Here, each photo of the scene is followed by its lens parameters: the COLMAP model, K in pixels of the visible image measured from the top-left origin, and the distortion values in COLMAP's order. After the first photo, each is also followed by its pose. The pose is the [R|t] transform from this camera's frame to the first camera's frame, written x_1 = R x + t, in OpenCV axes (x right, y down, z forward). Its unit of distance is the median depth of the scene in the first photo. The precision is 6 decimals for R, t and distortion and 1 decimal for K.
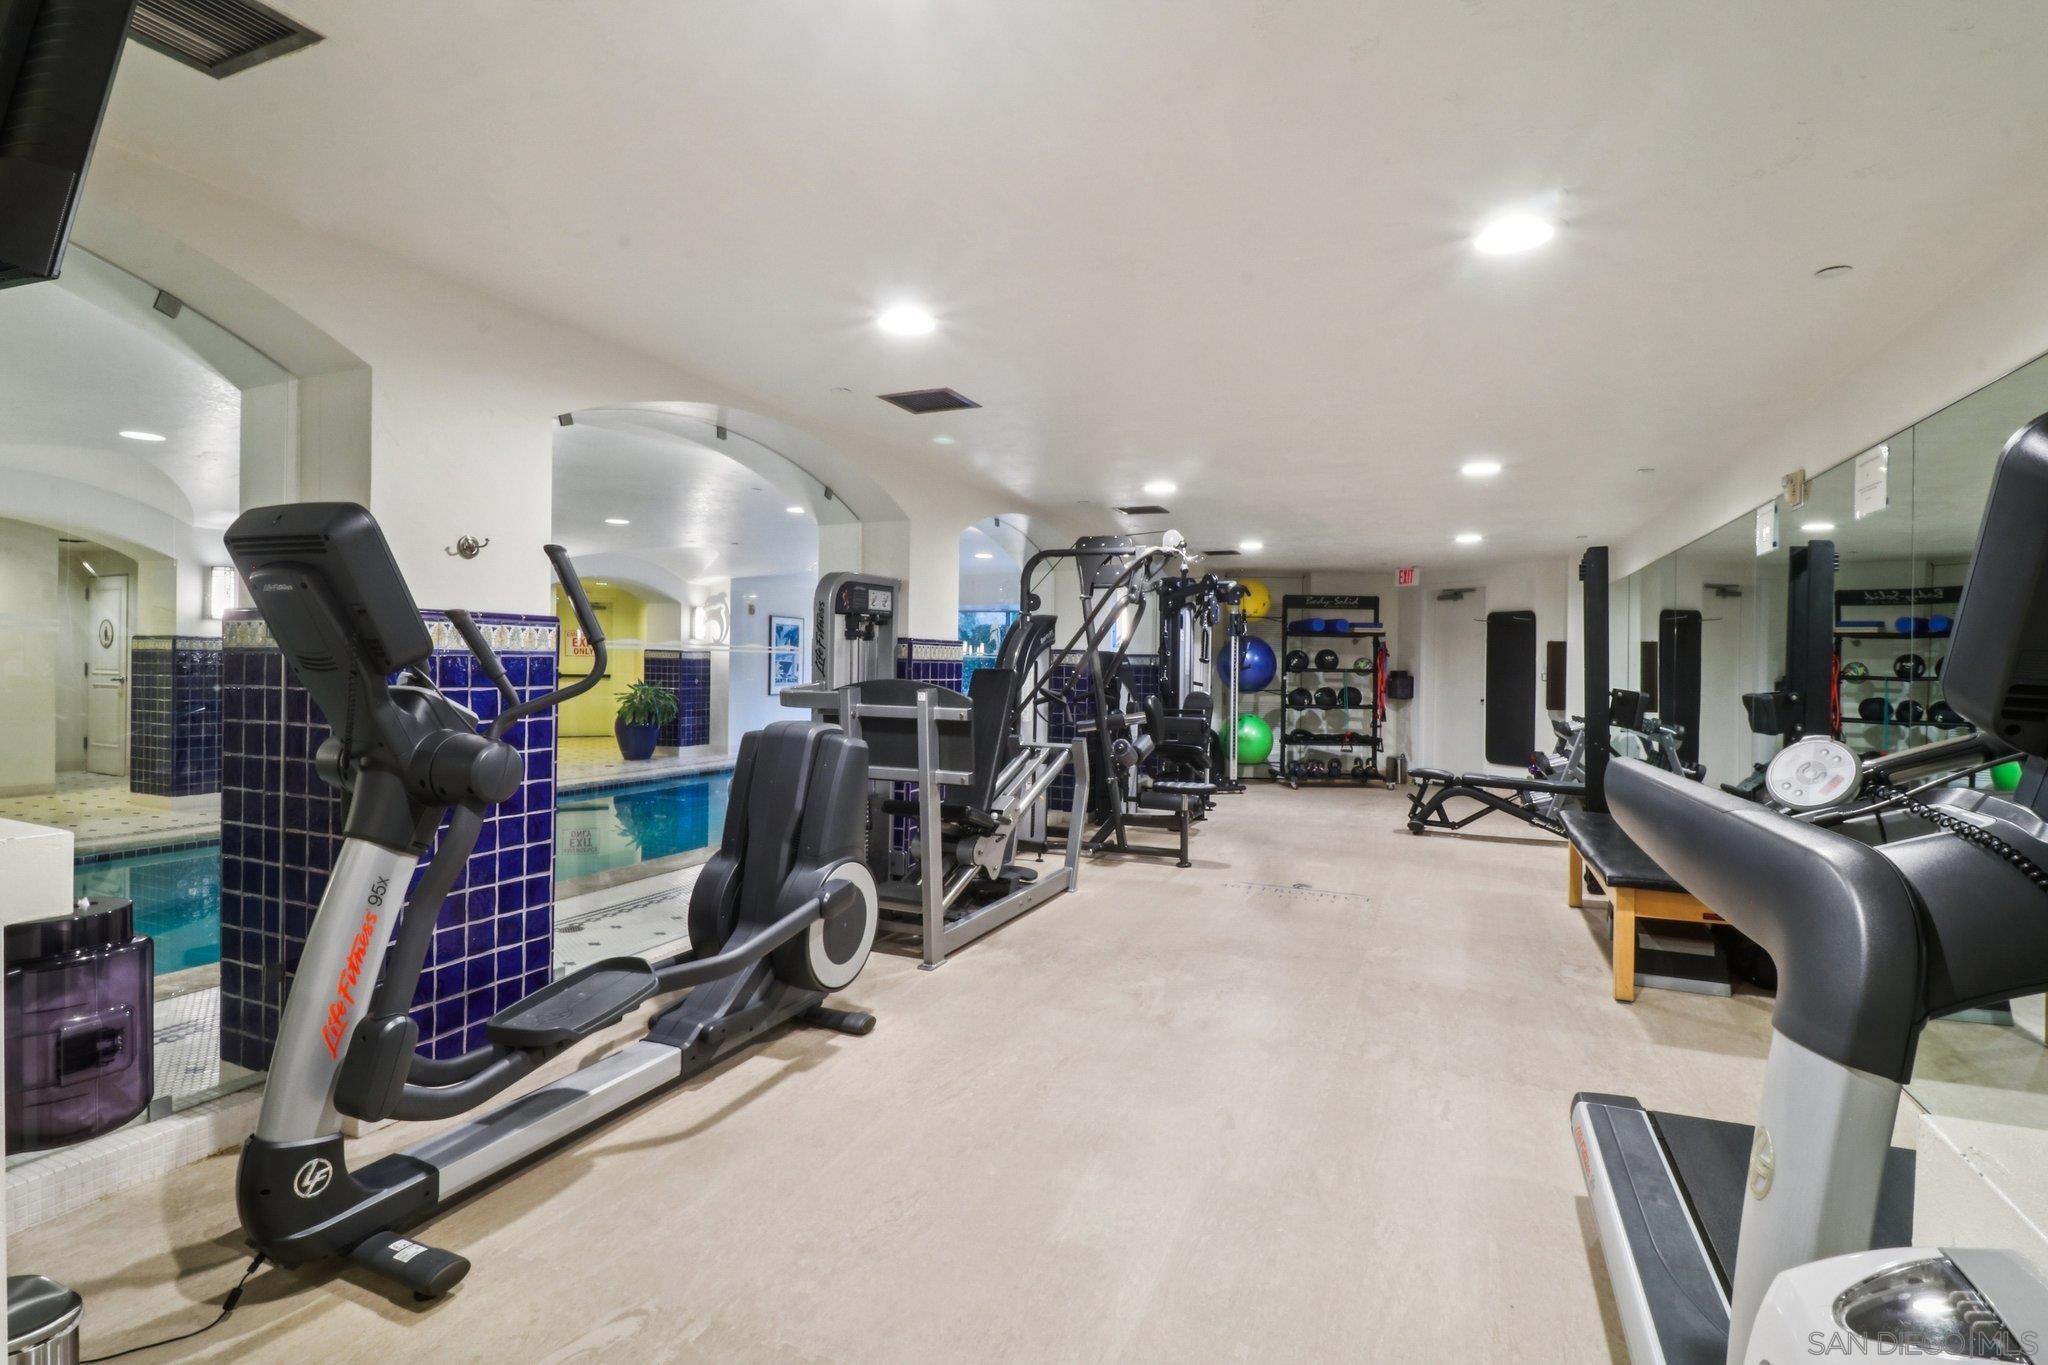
lens RADIAL K [[1000.5, 0, 1015.9], [0, 1000.5, 654.9], [0, 0, 1]] dist [0.000914, -0.011915]
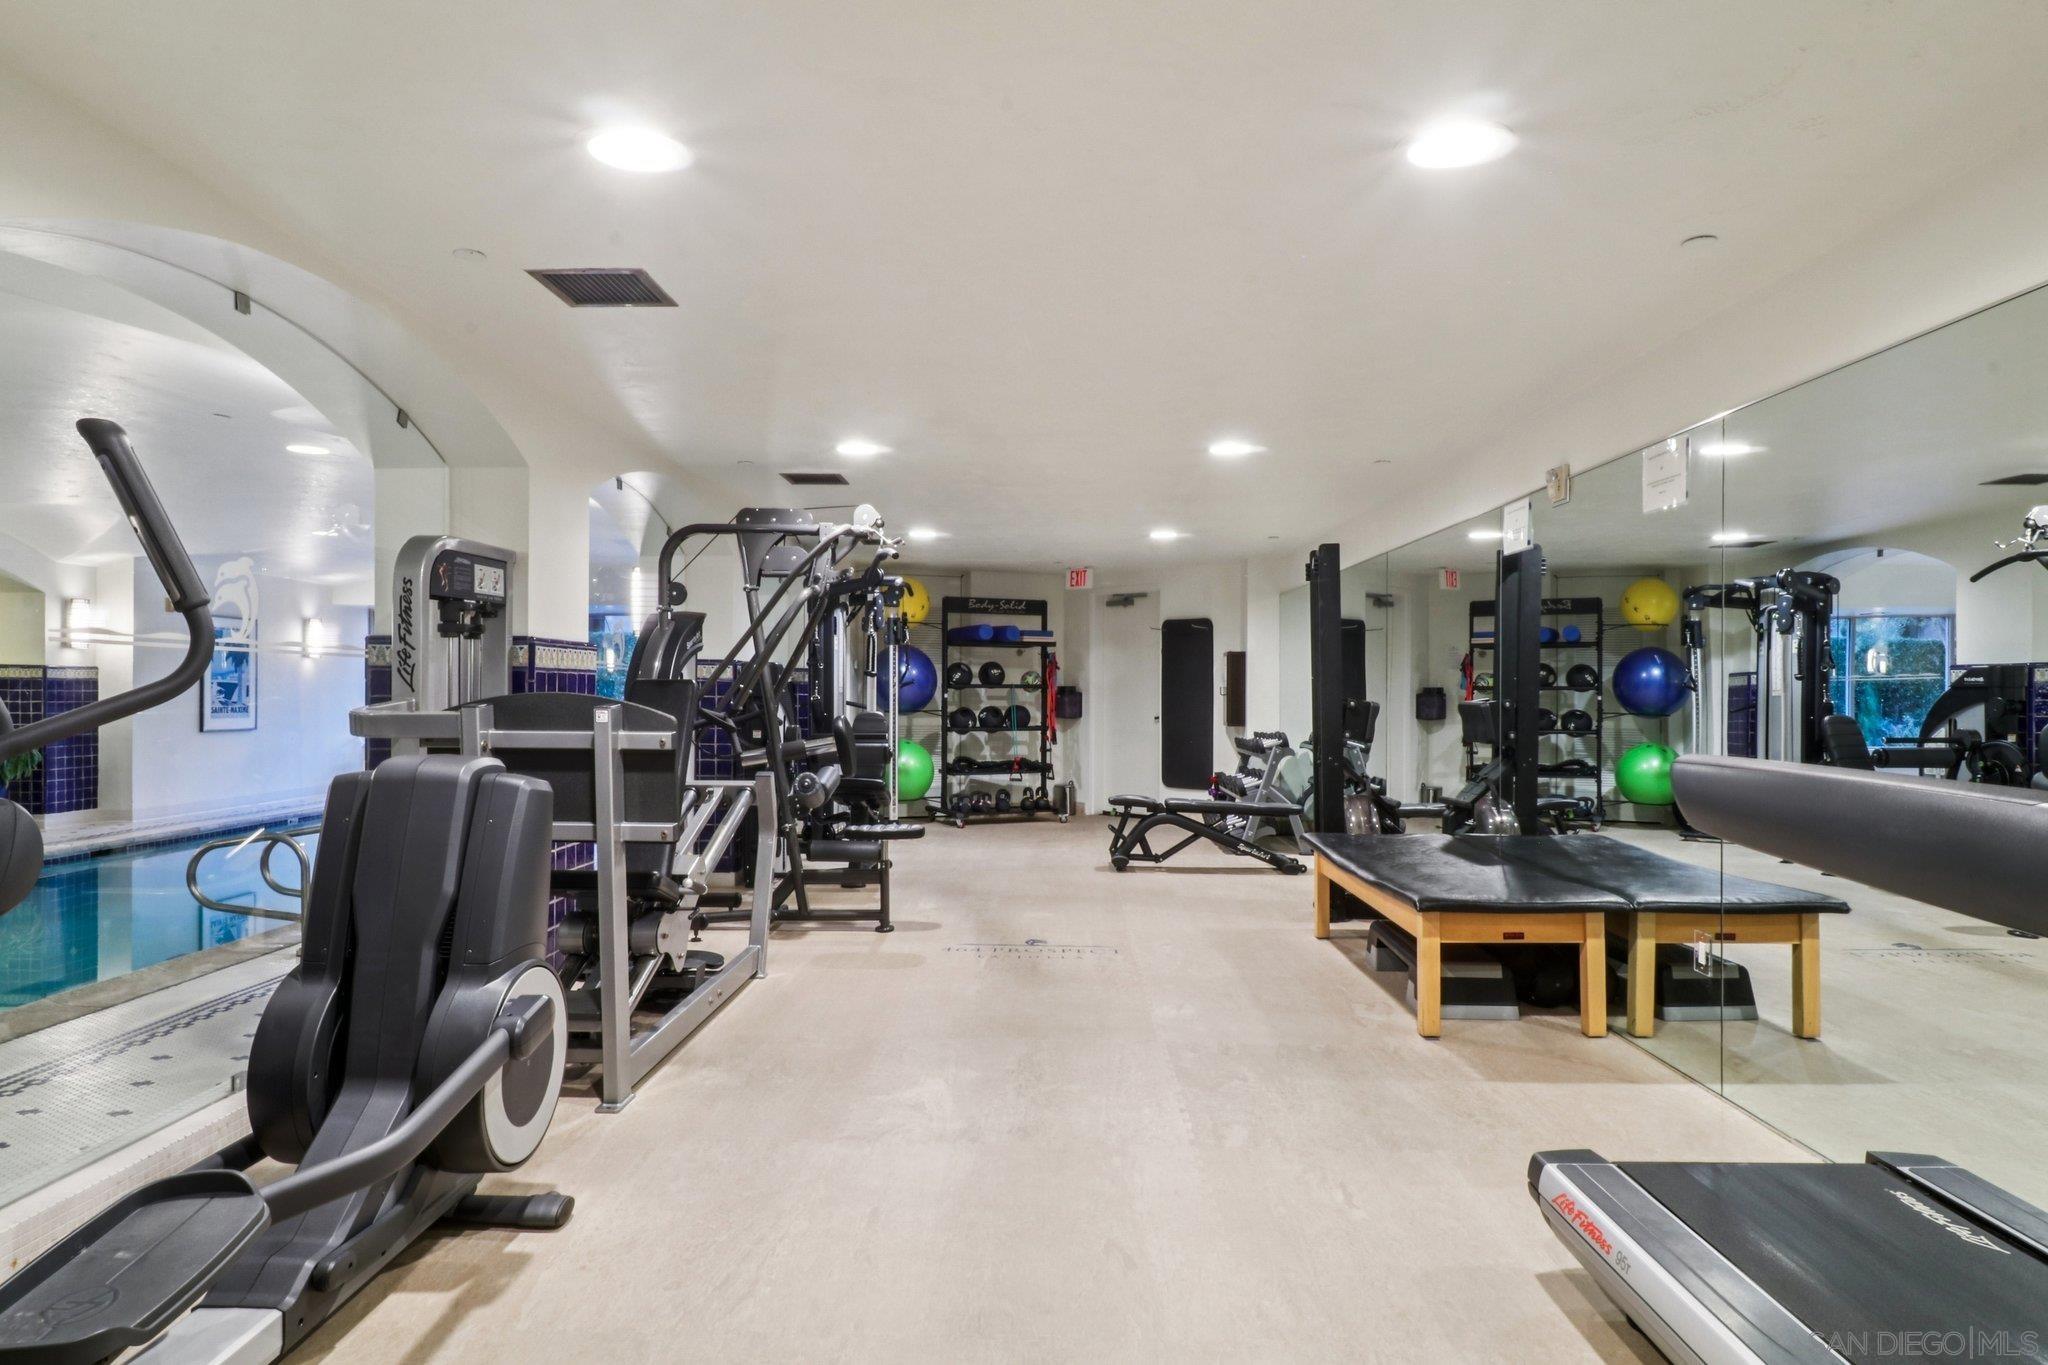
lens RADIAL K [[1199.2, 0, 1024.0], [0, 1199.2, 682.5], [0, 0, 1]] dist [0.009839, -0.019374]
pose [[0.924513, -0.007673, 0.381073, -0.088512], [0.005432, 0.999961, 0.006957, 0.009052], [-0.381112, -0.004362, 0.924519, 0.081019]]
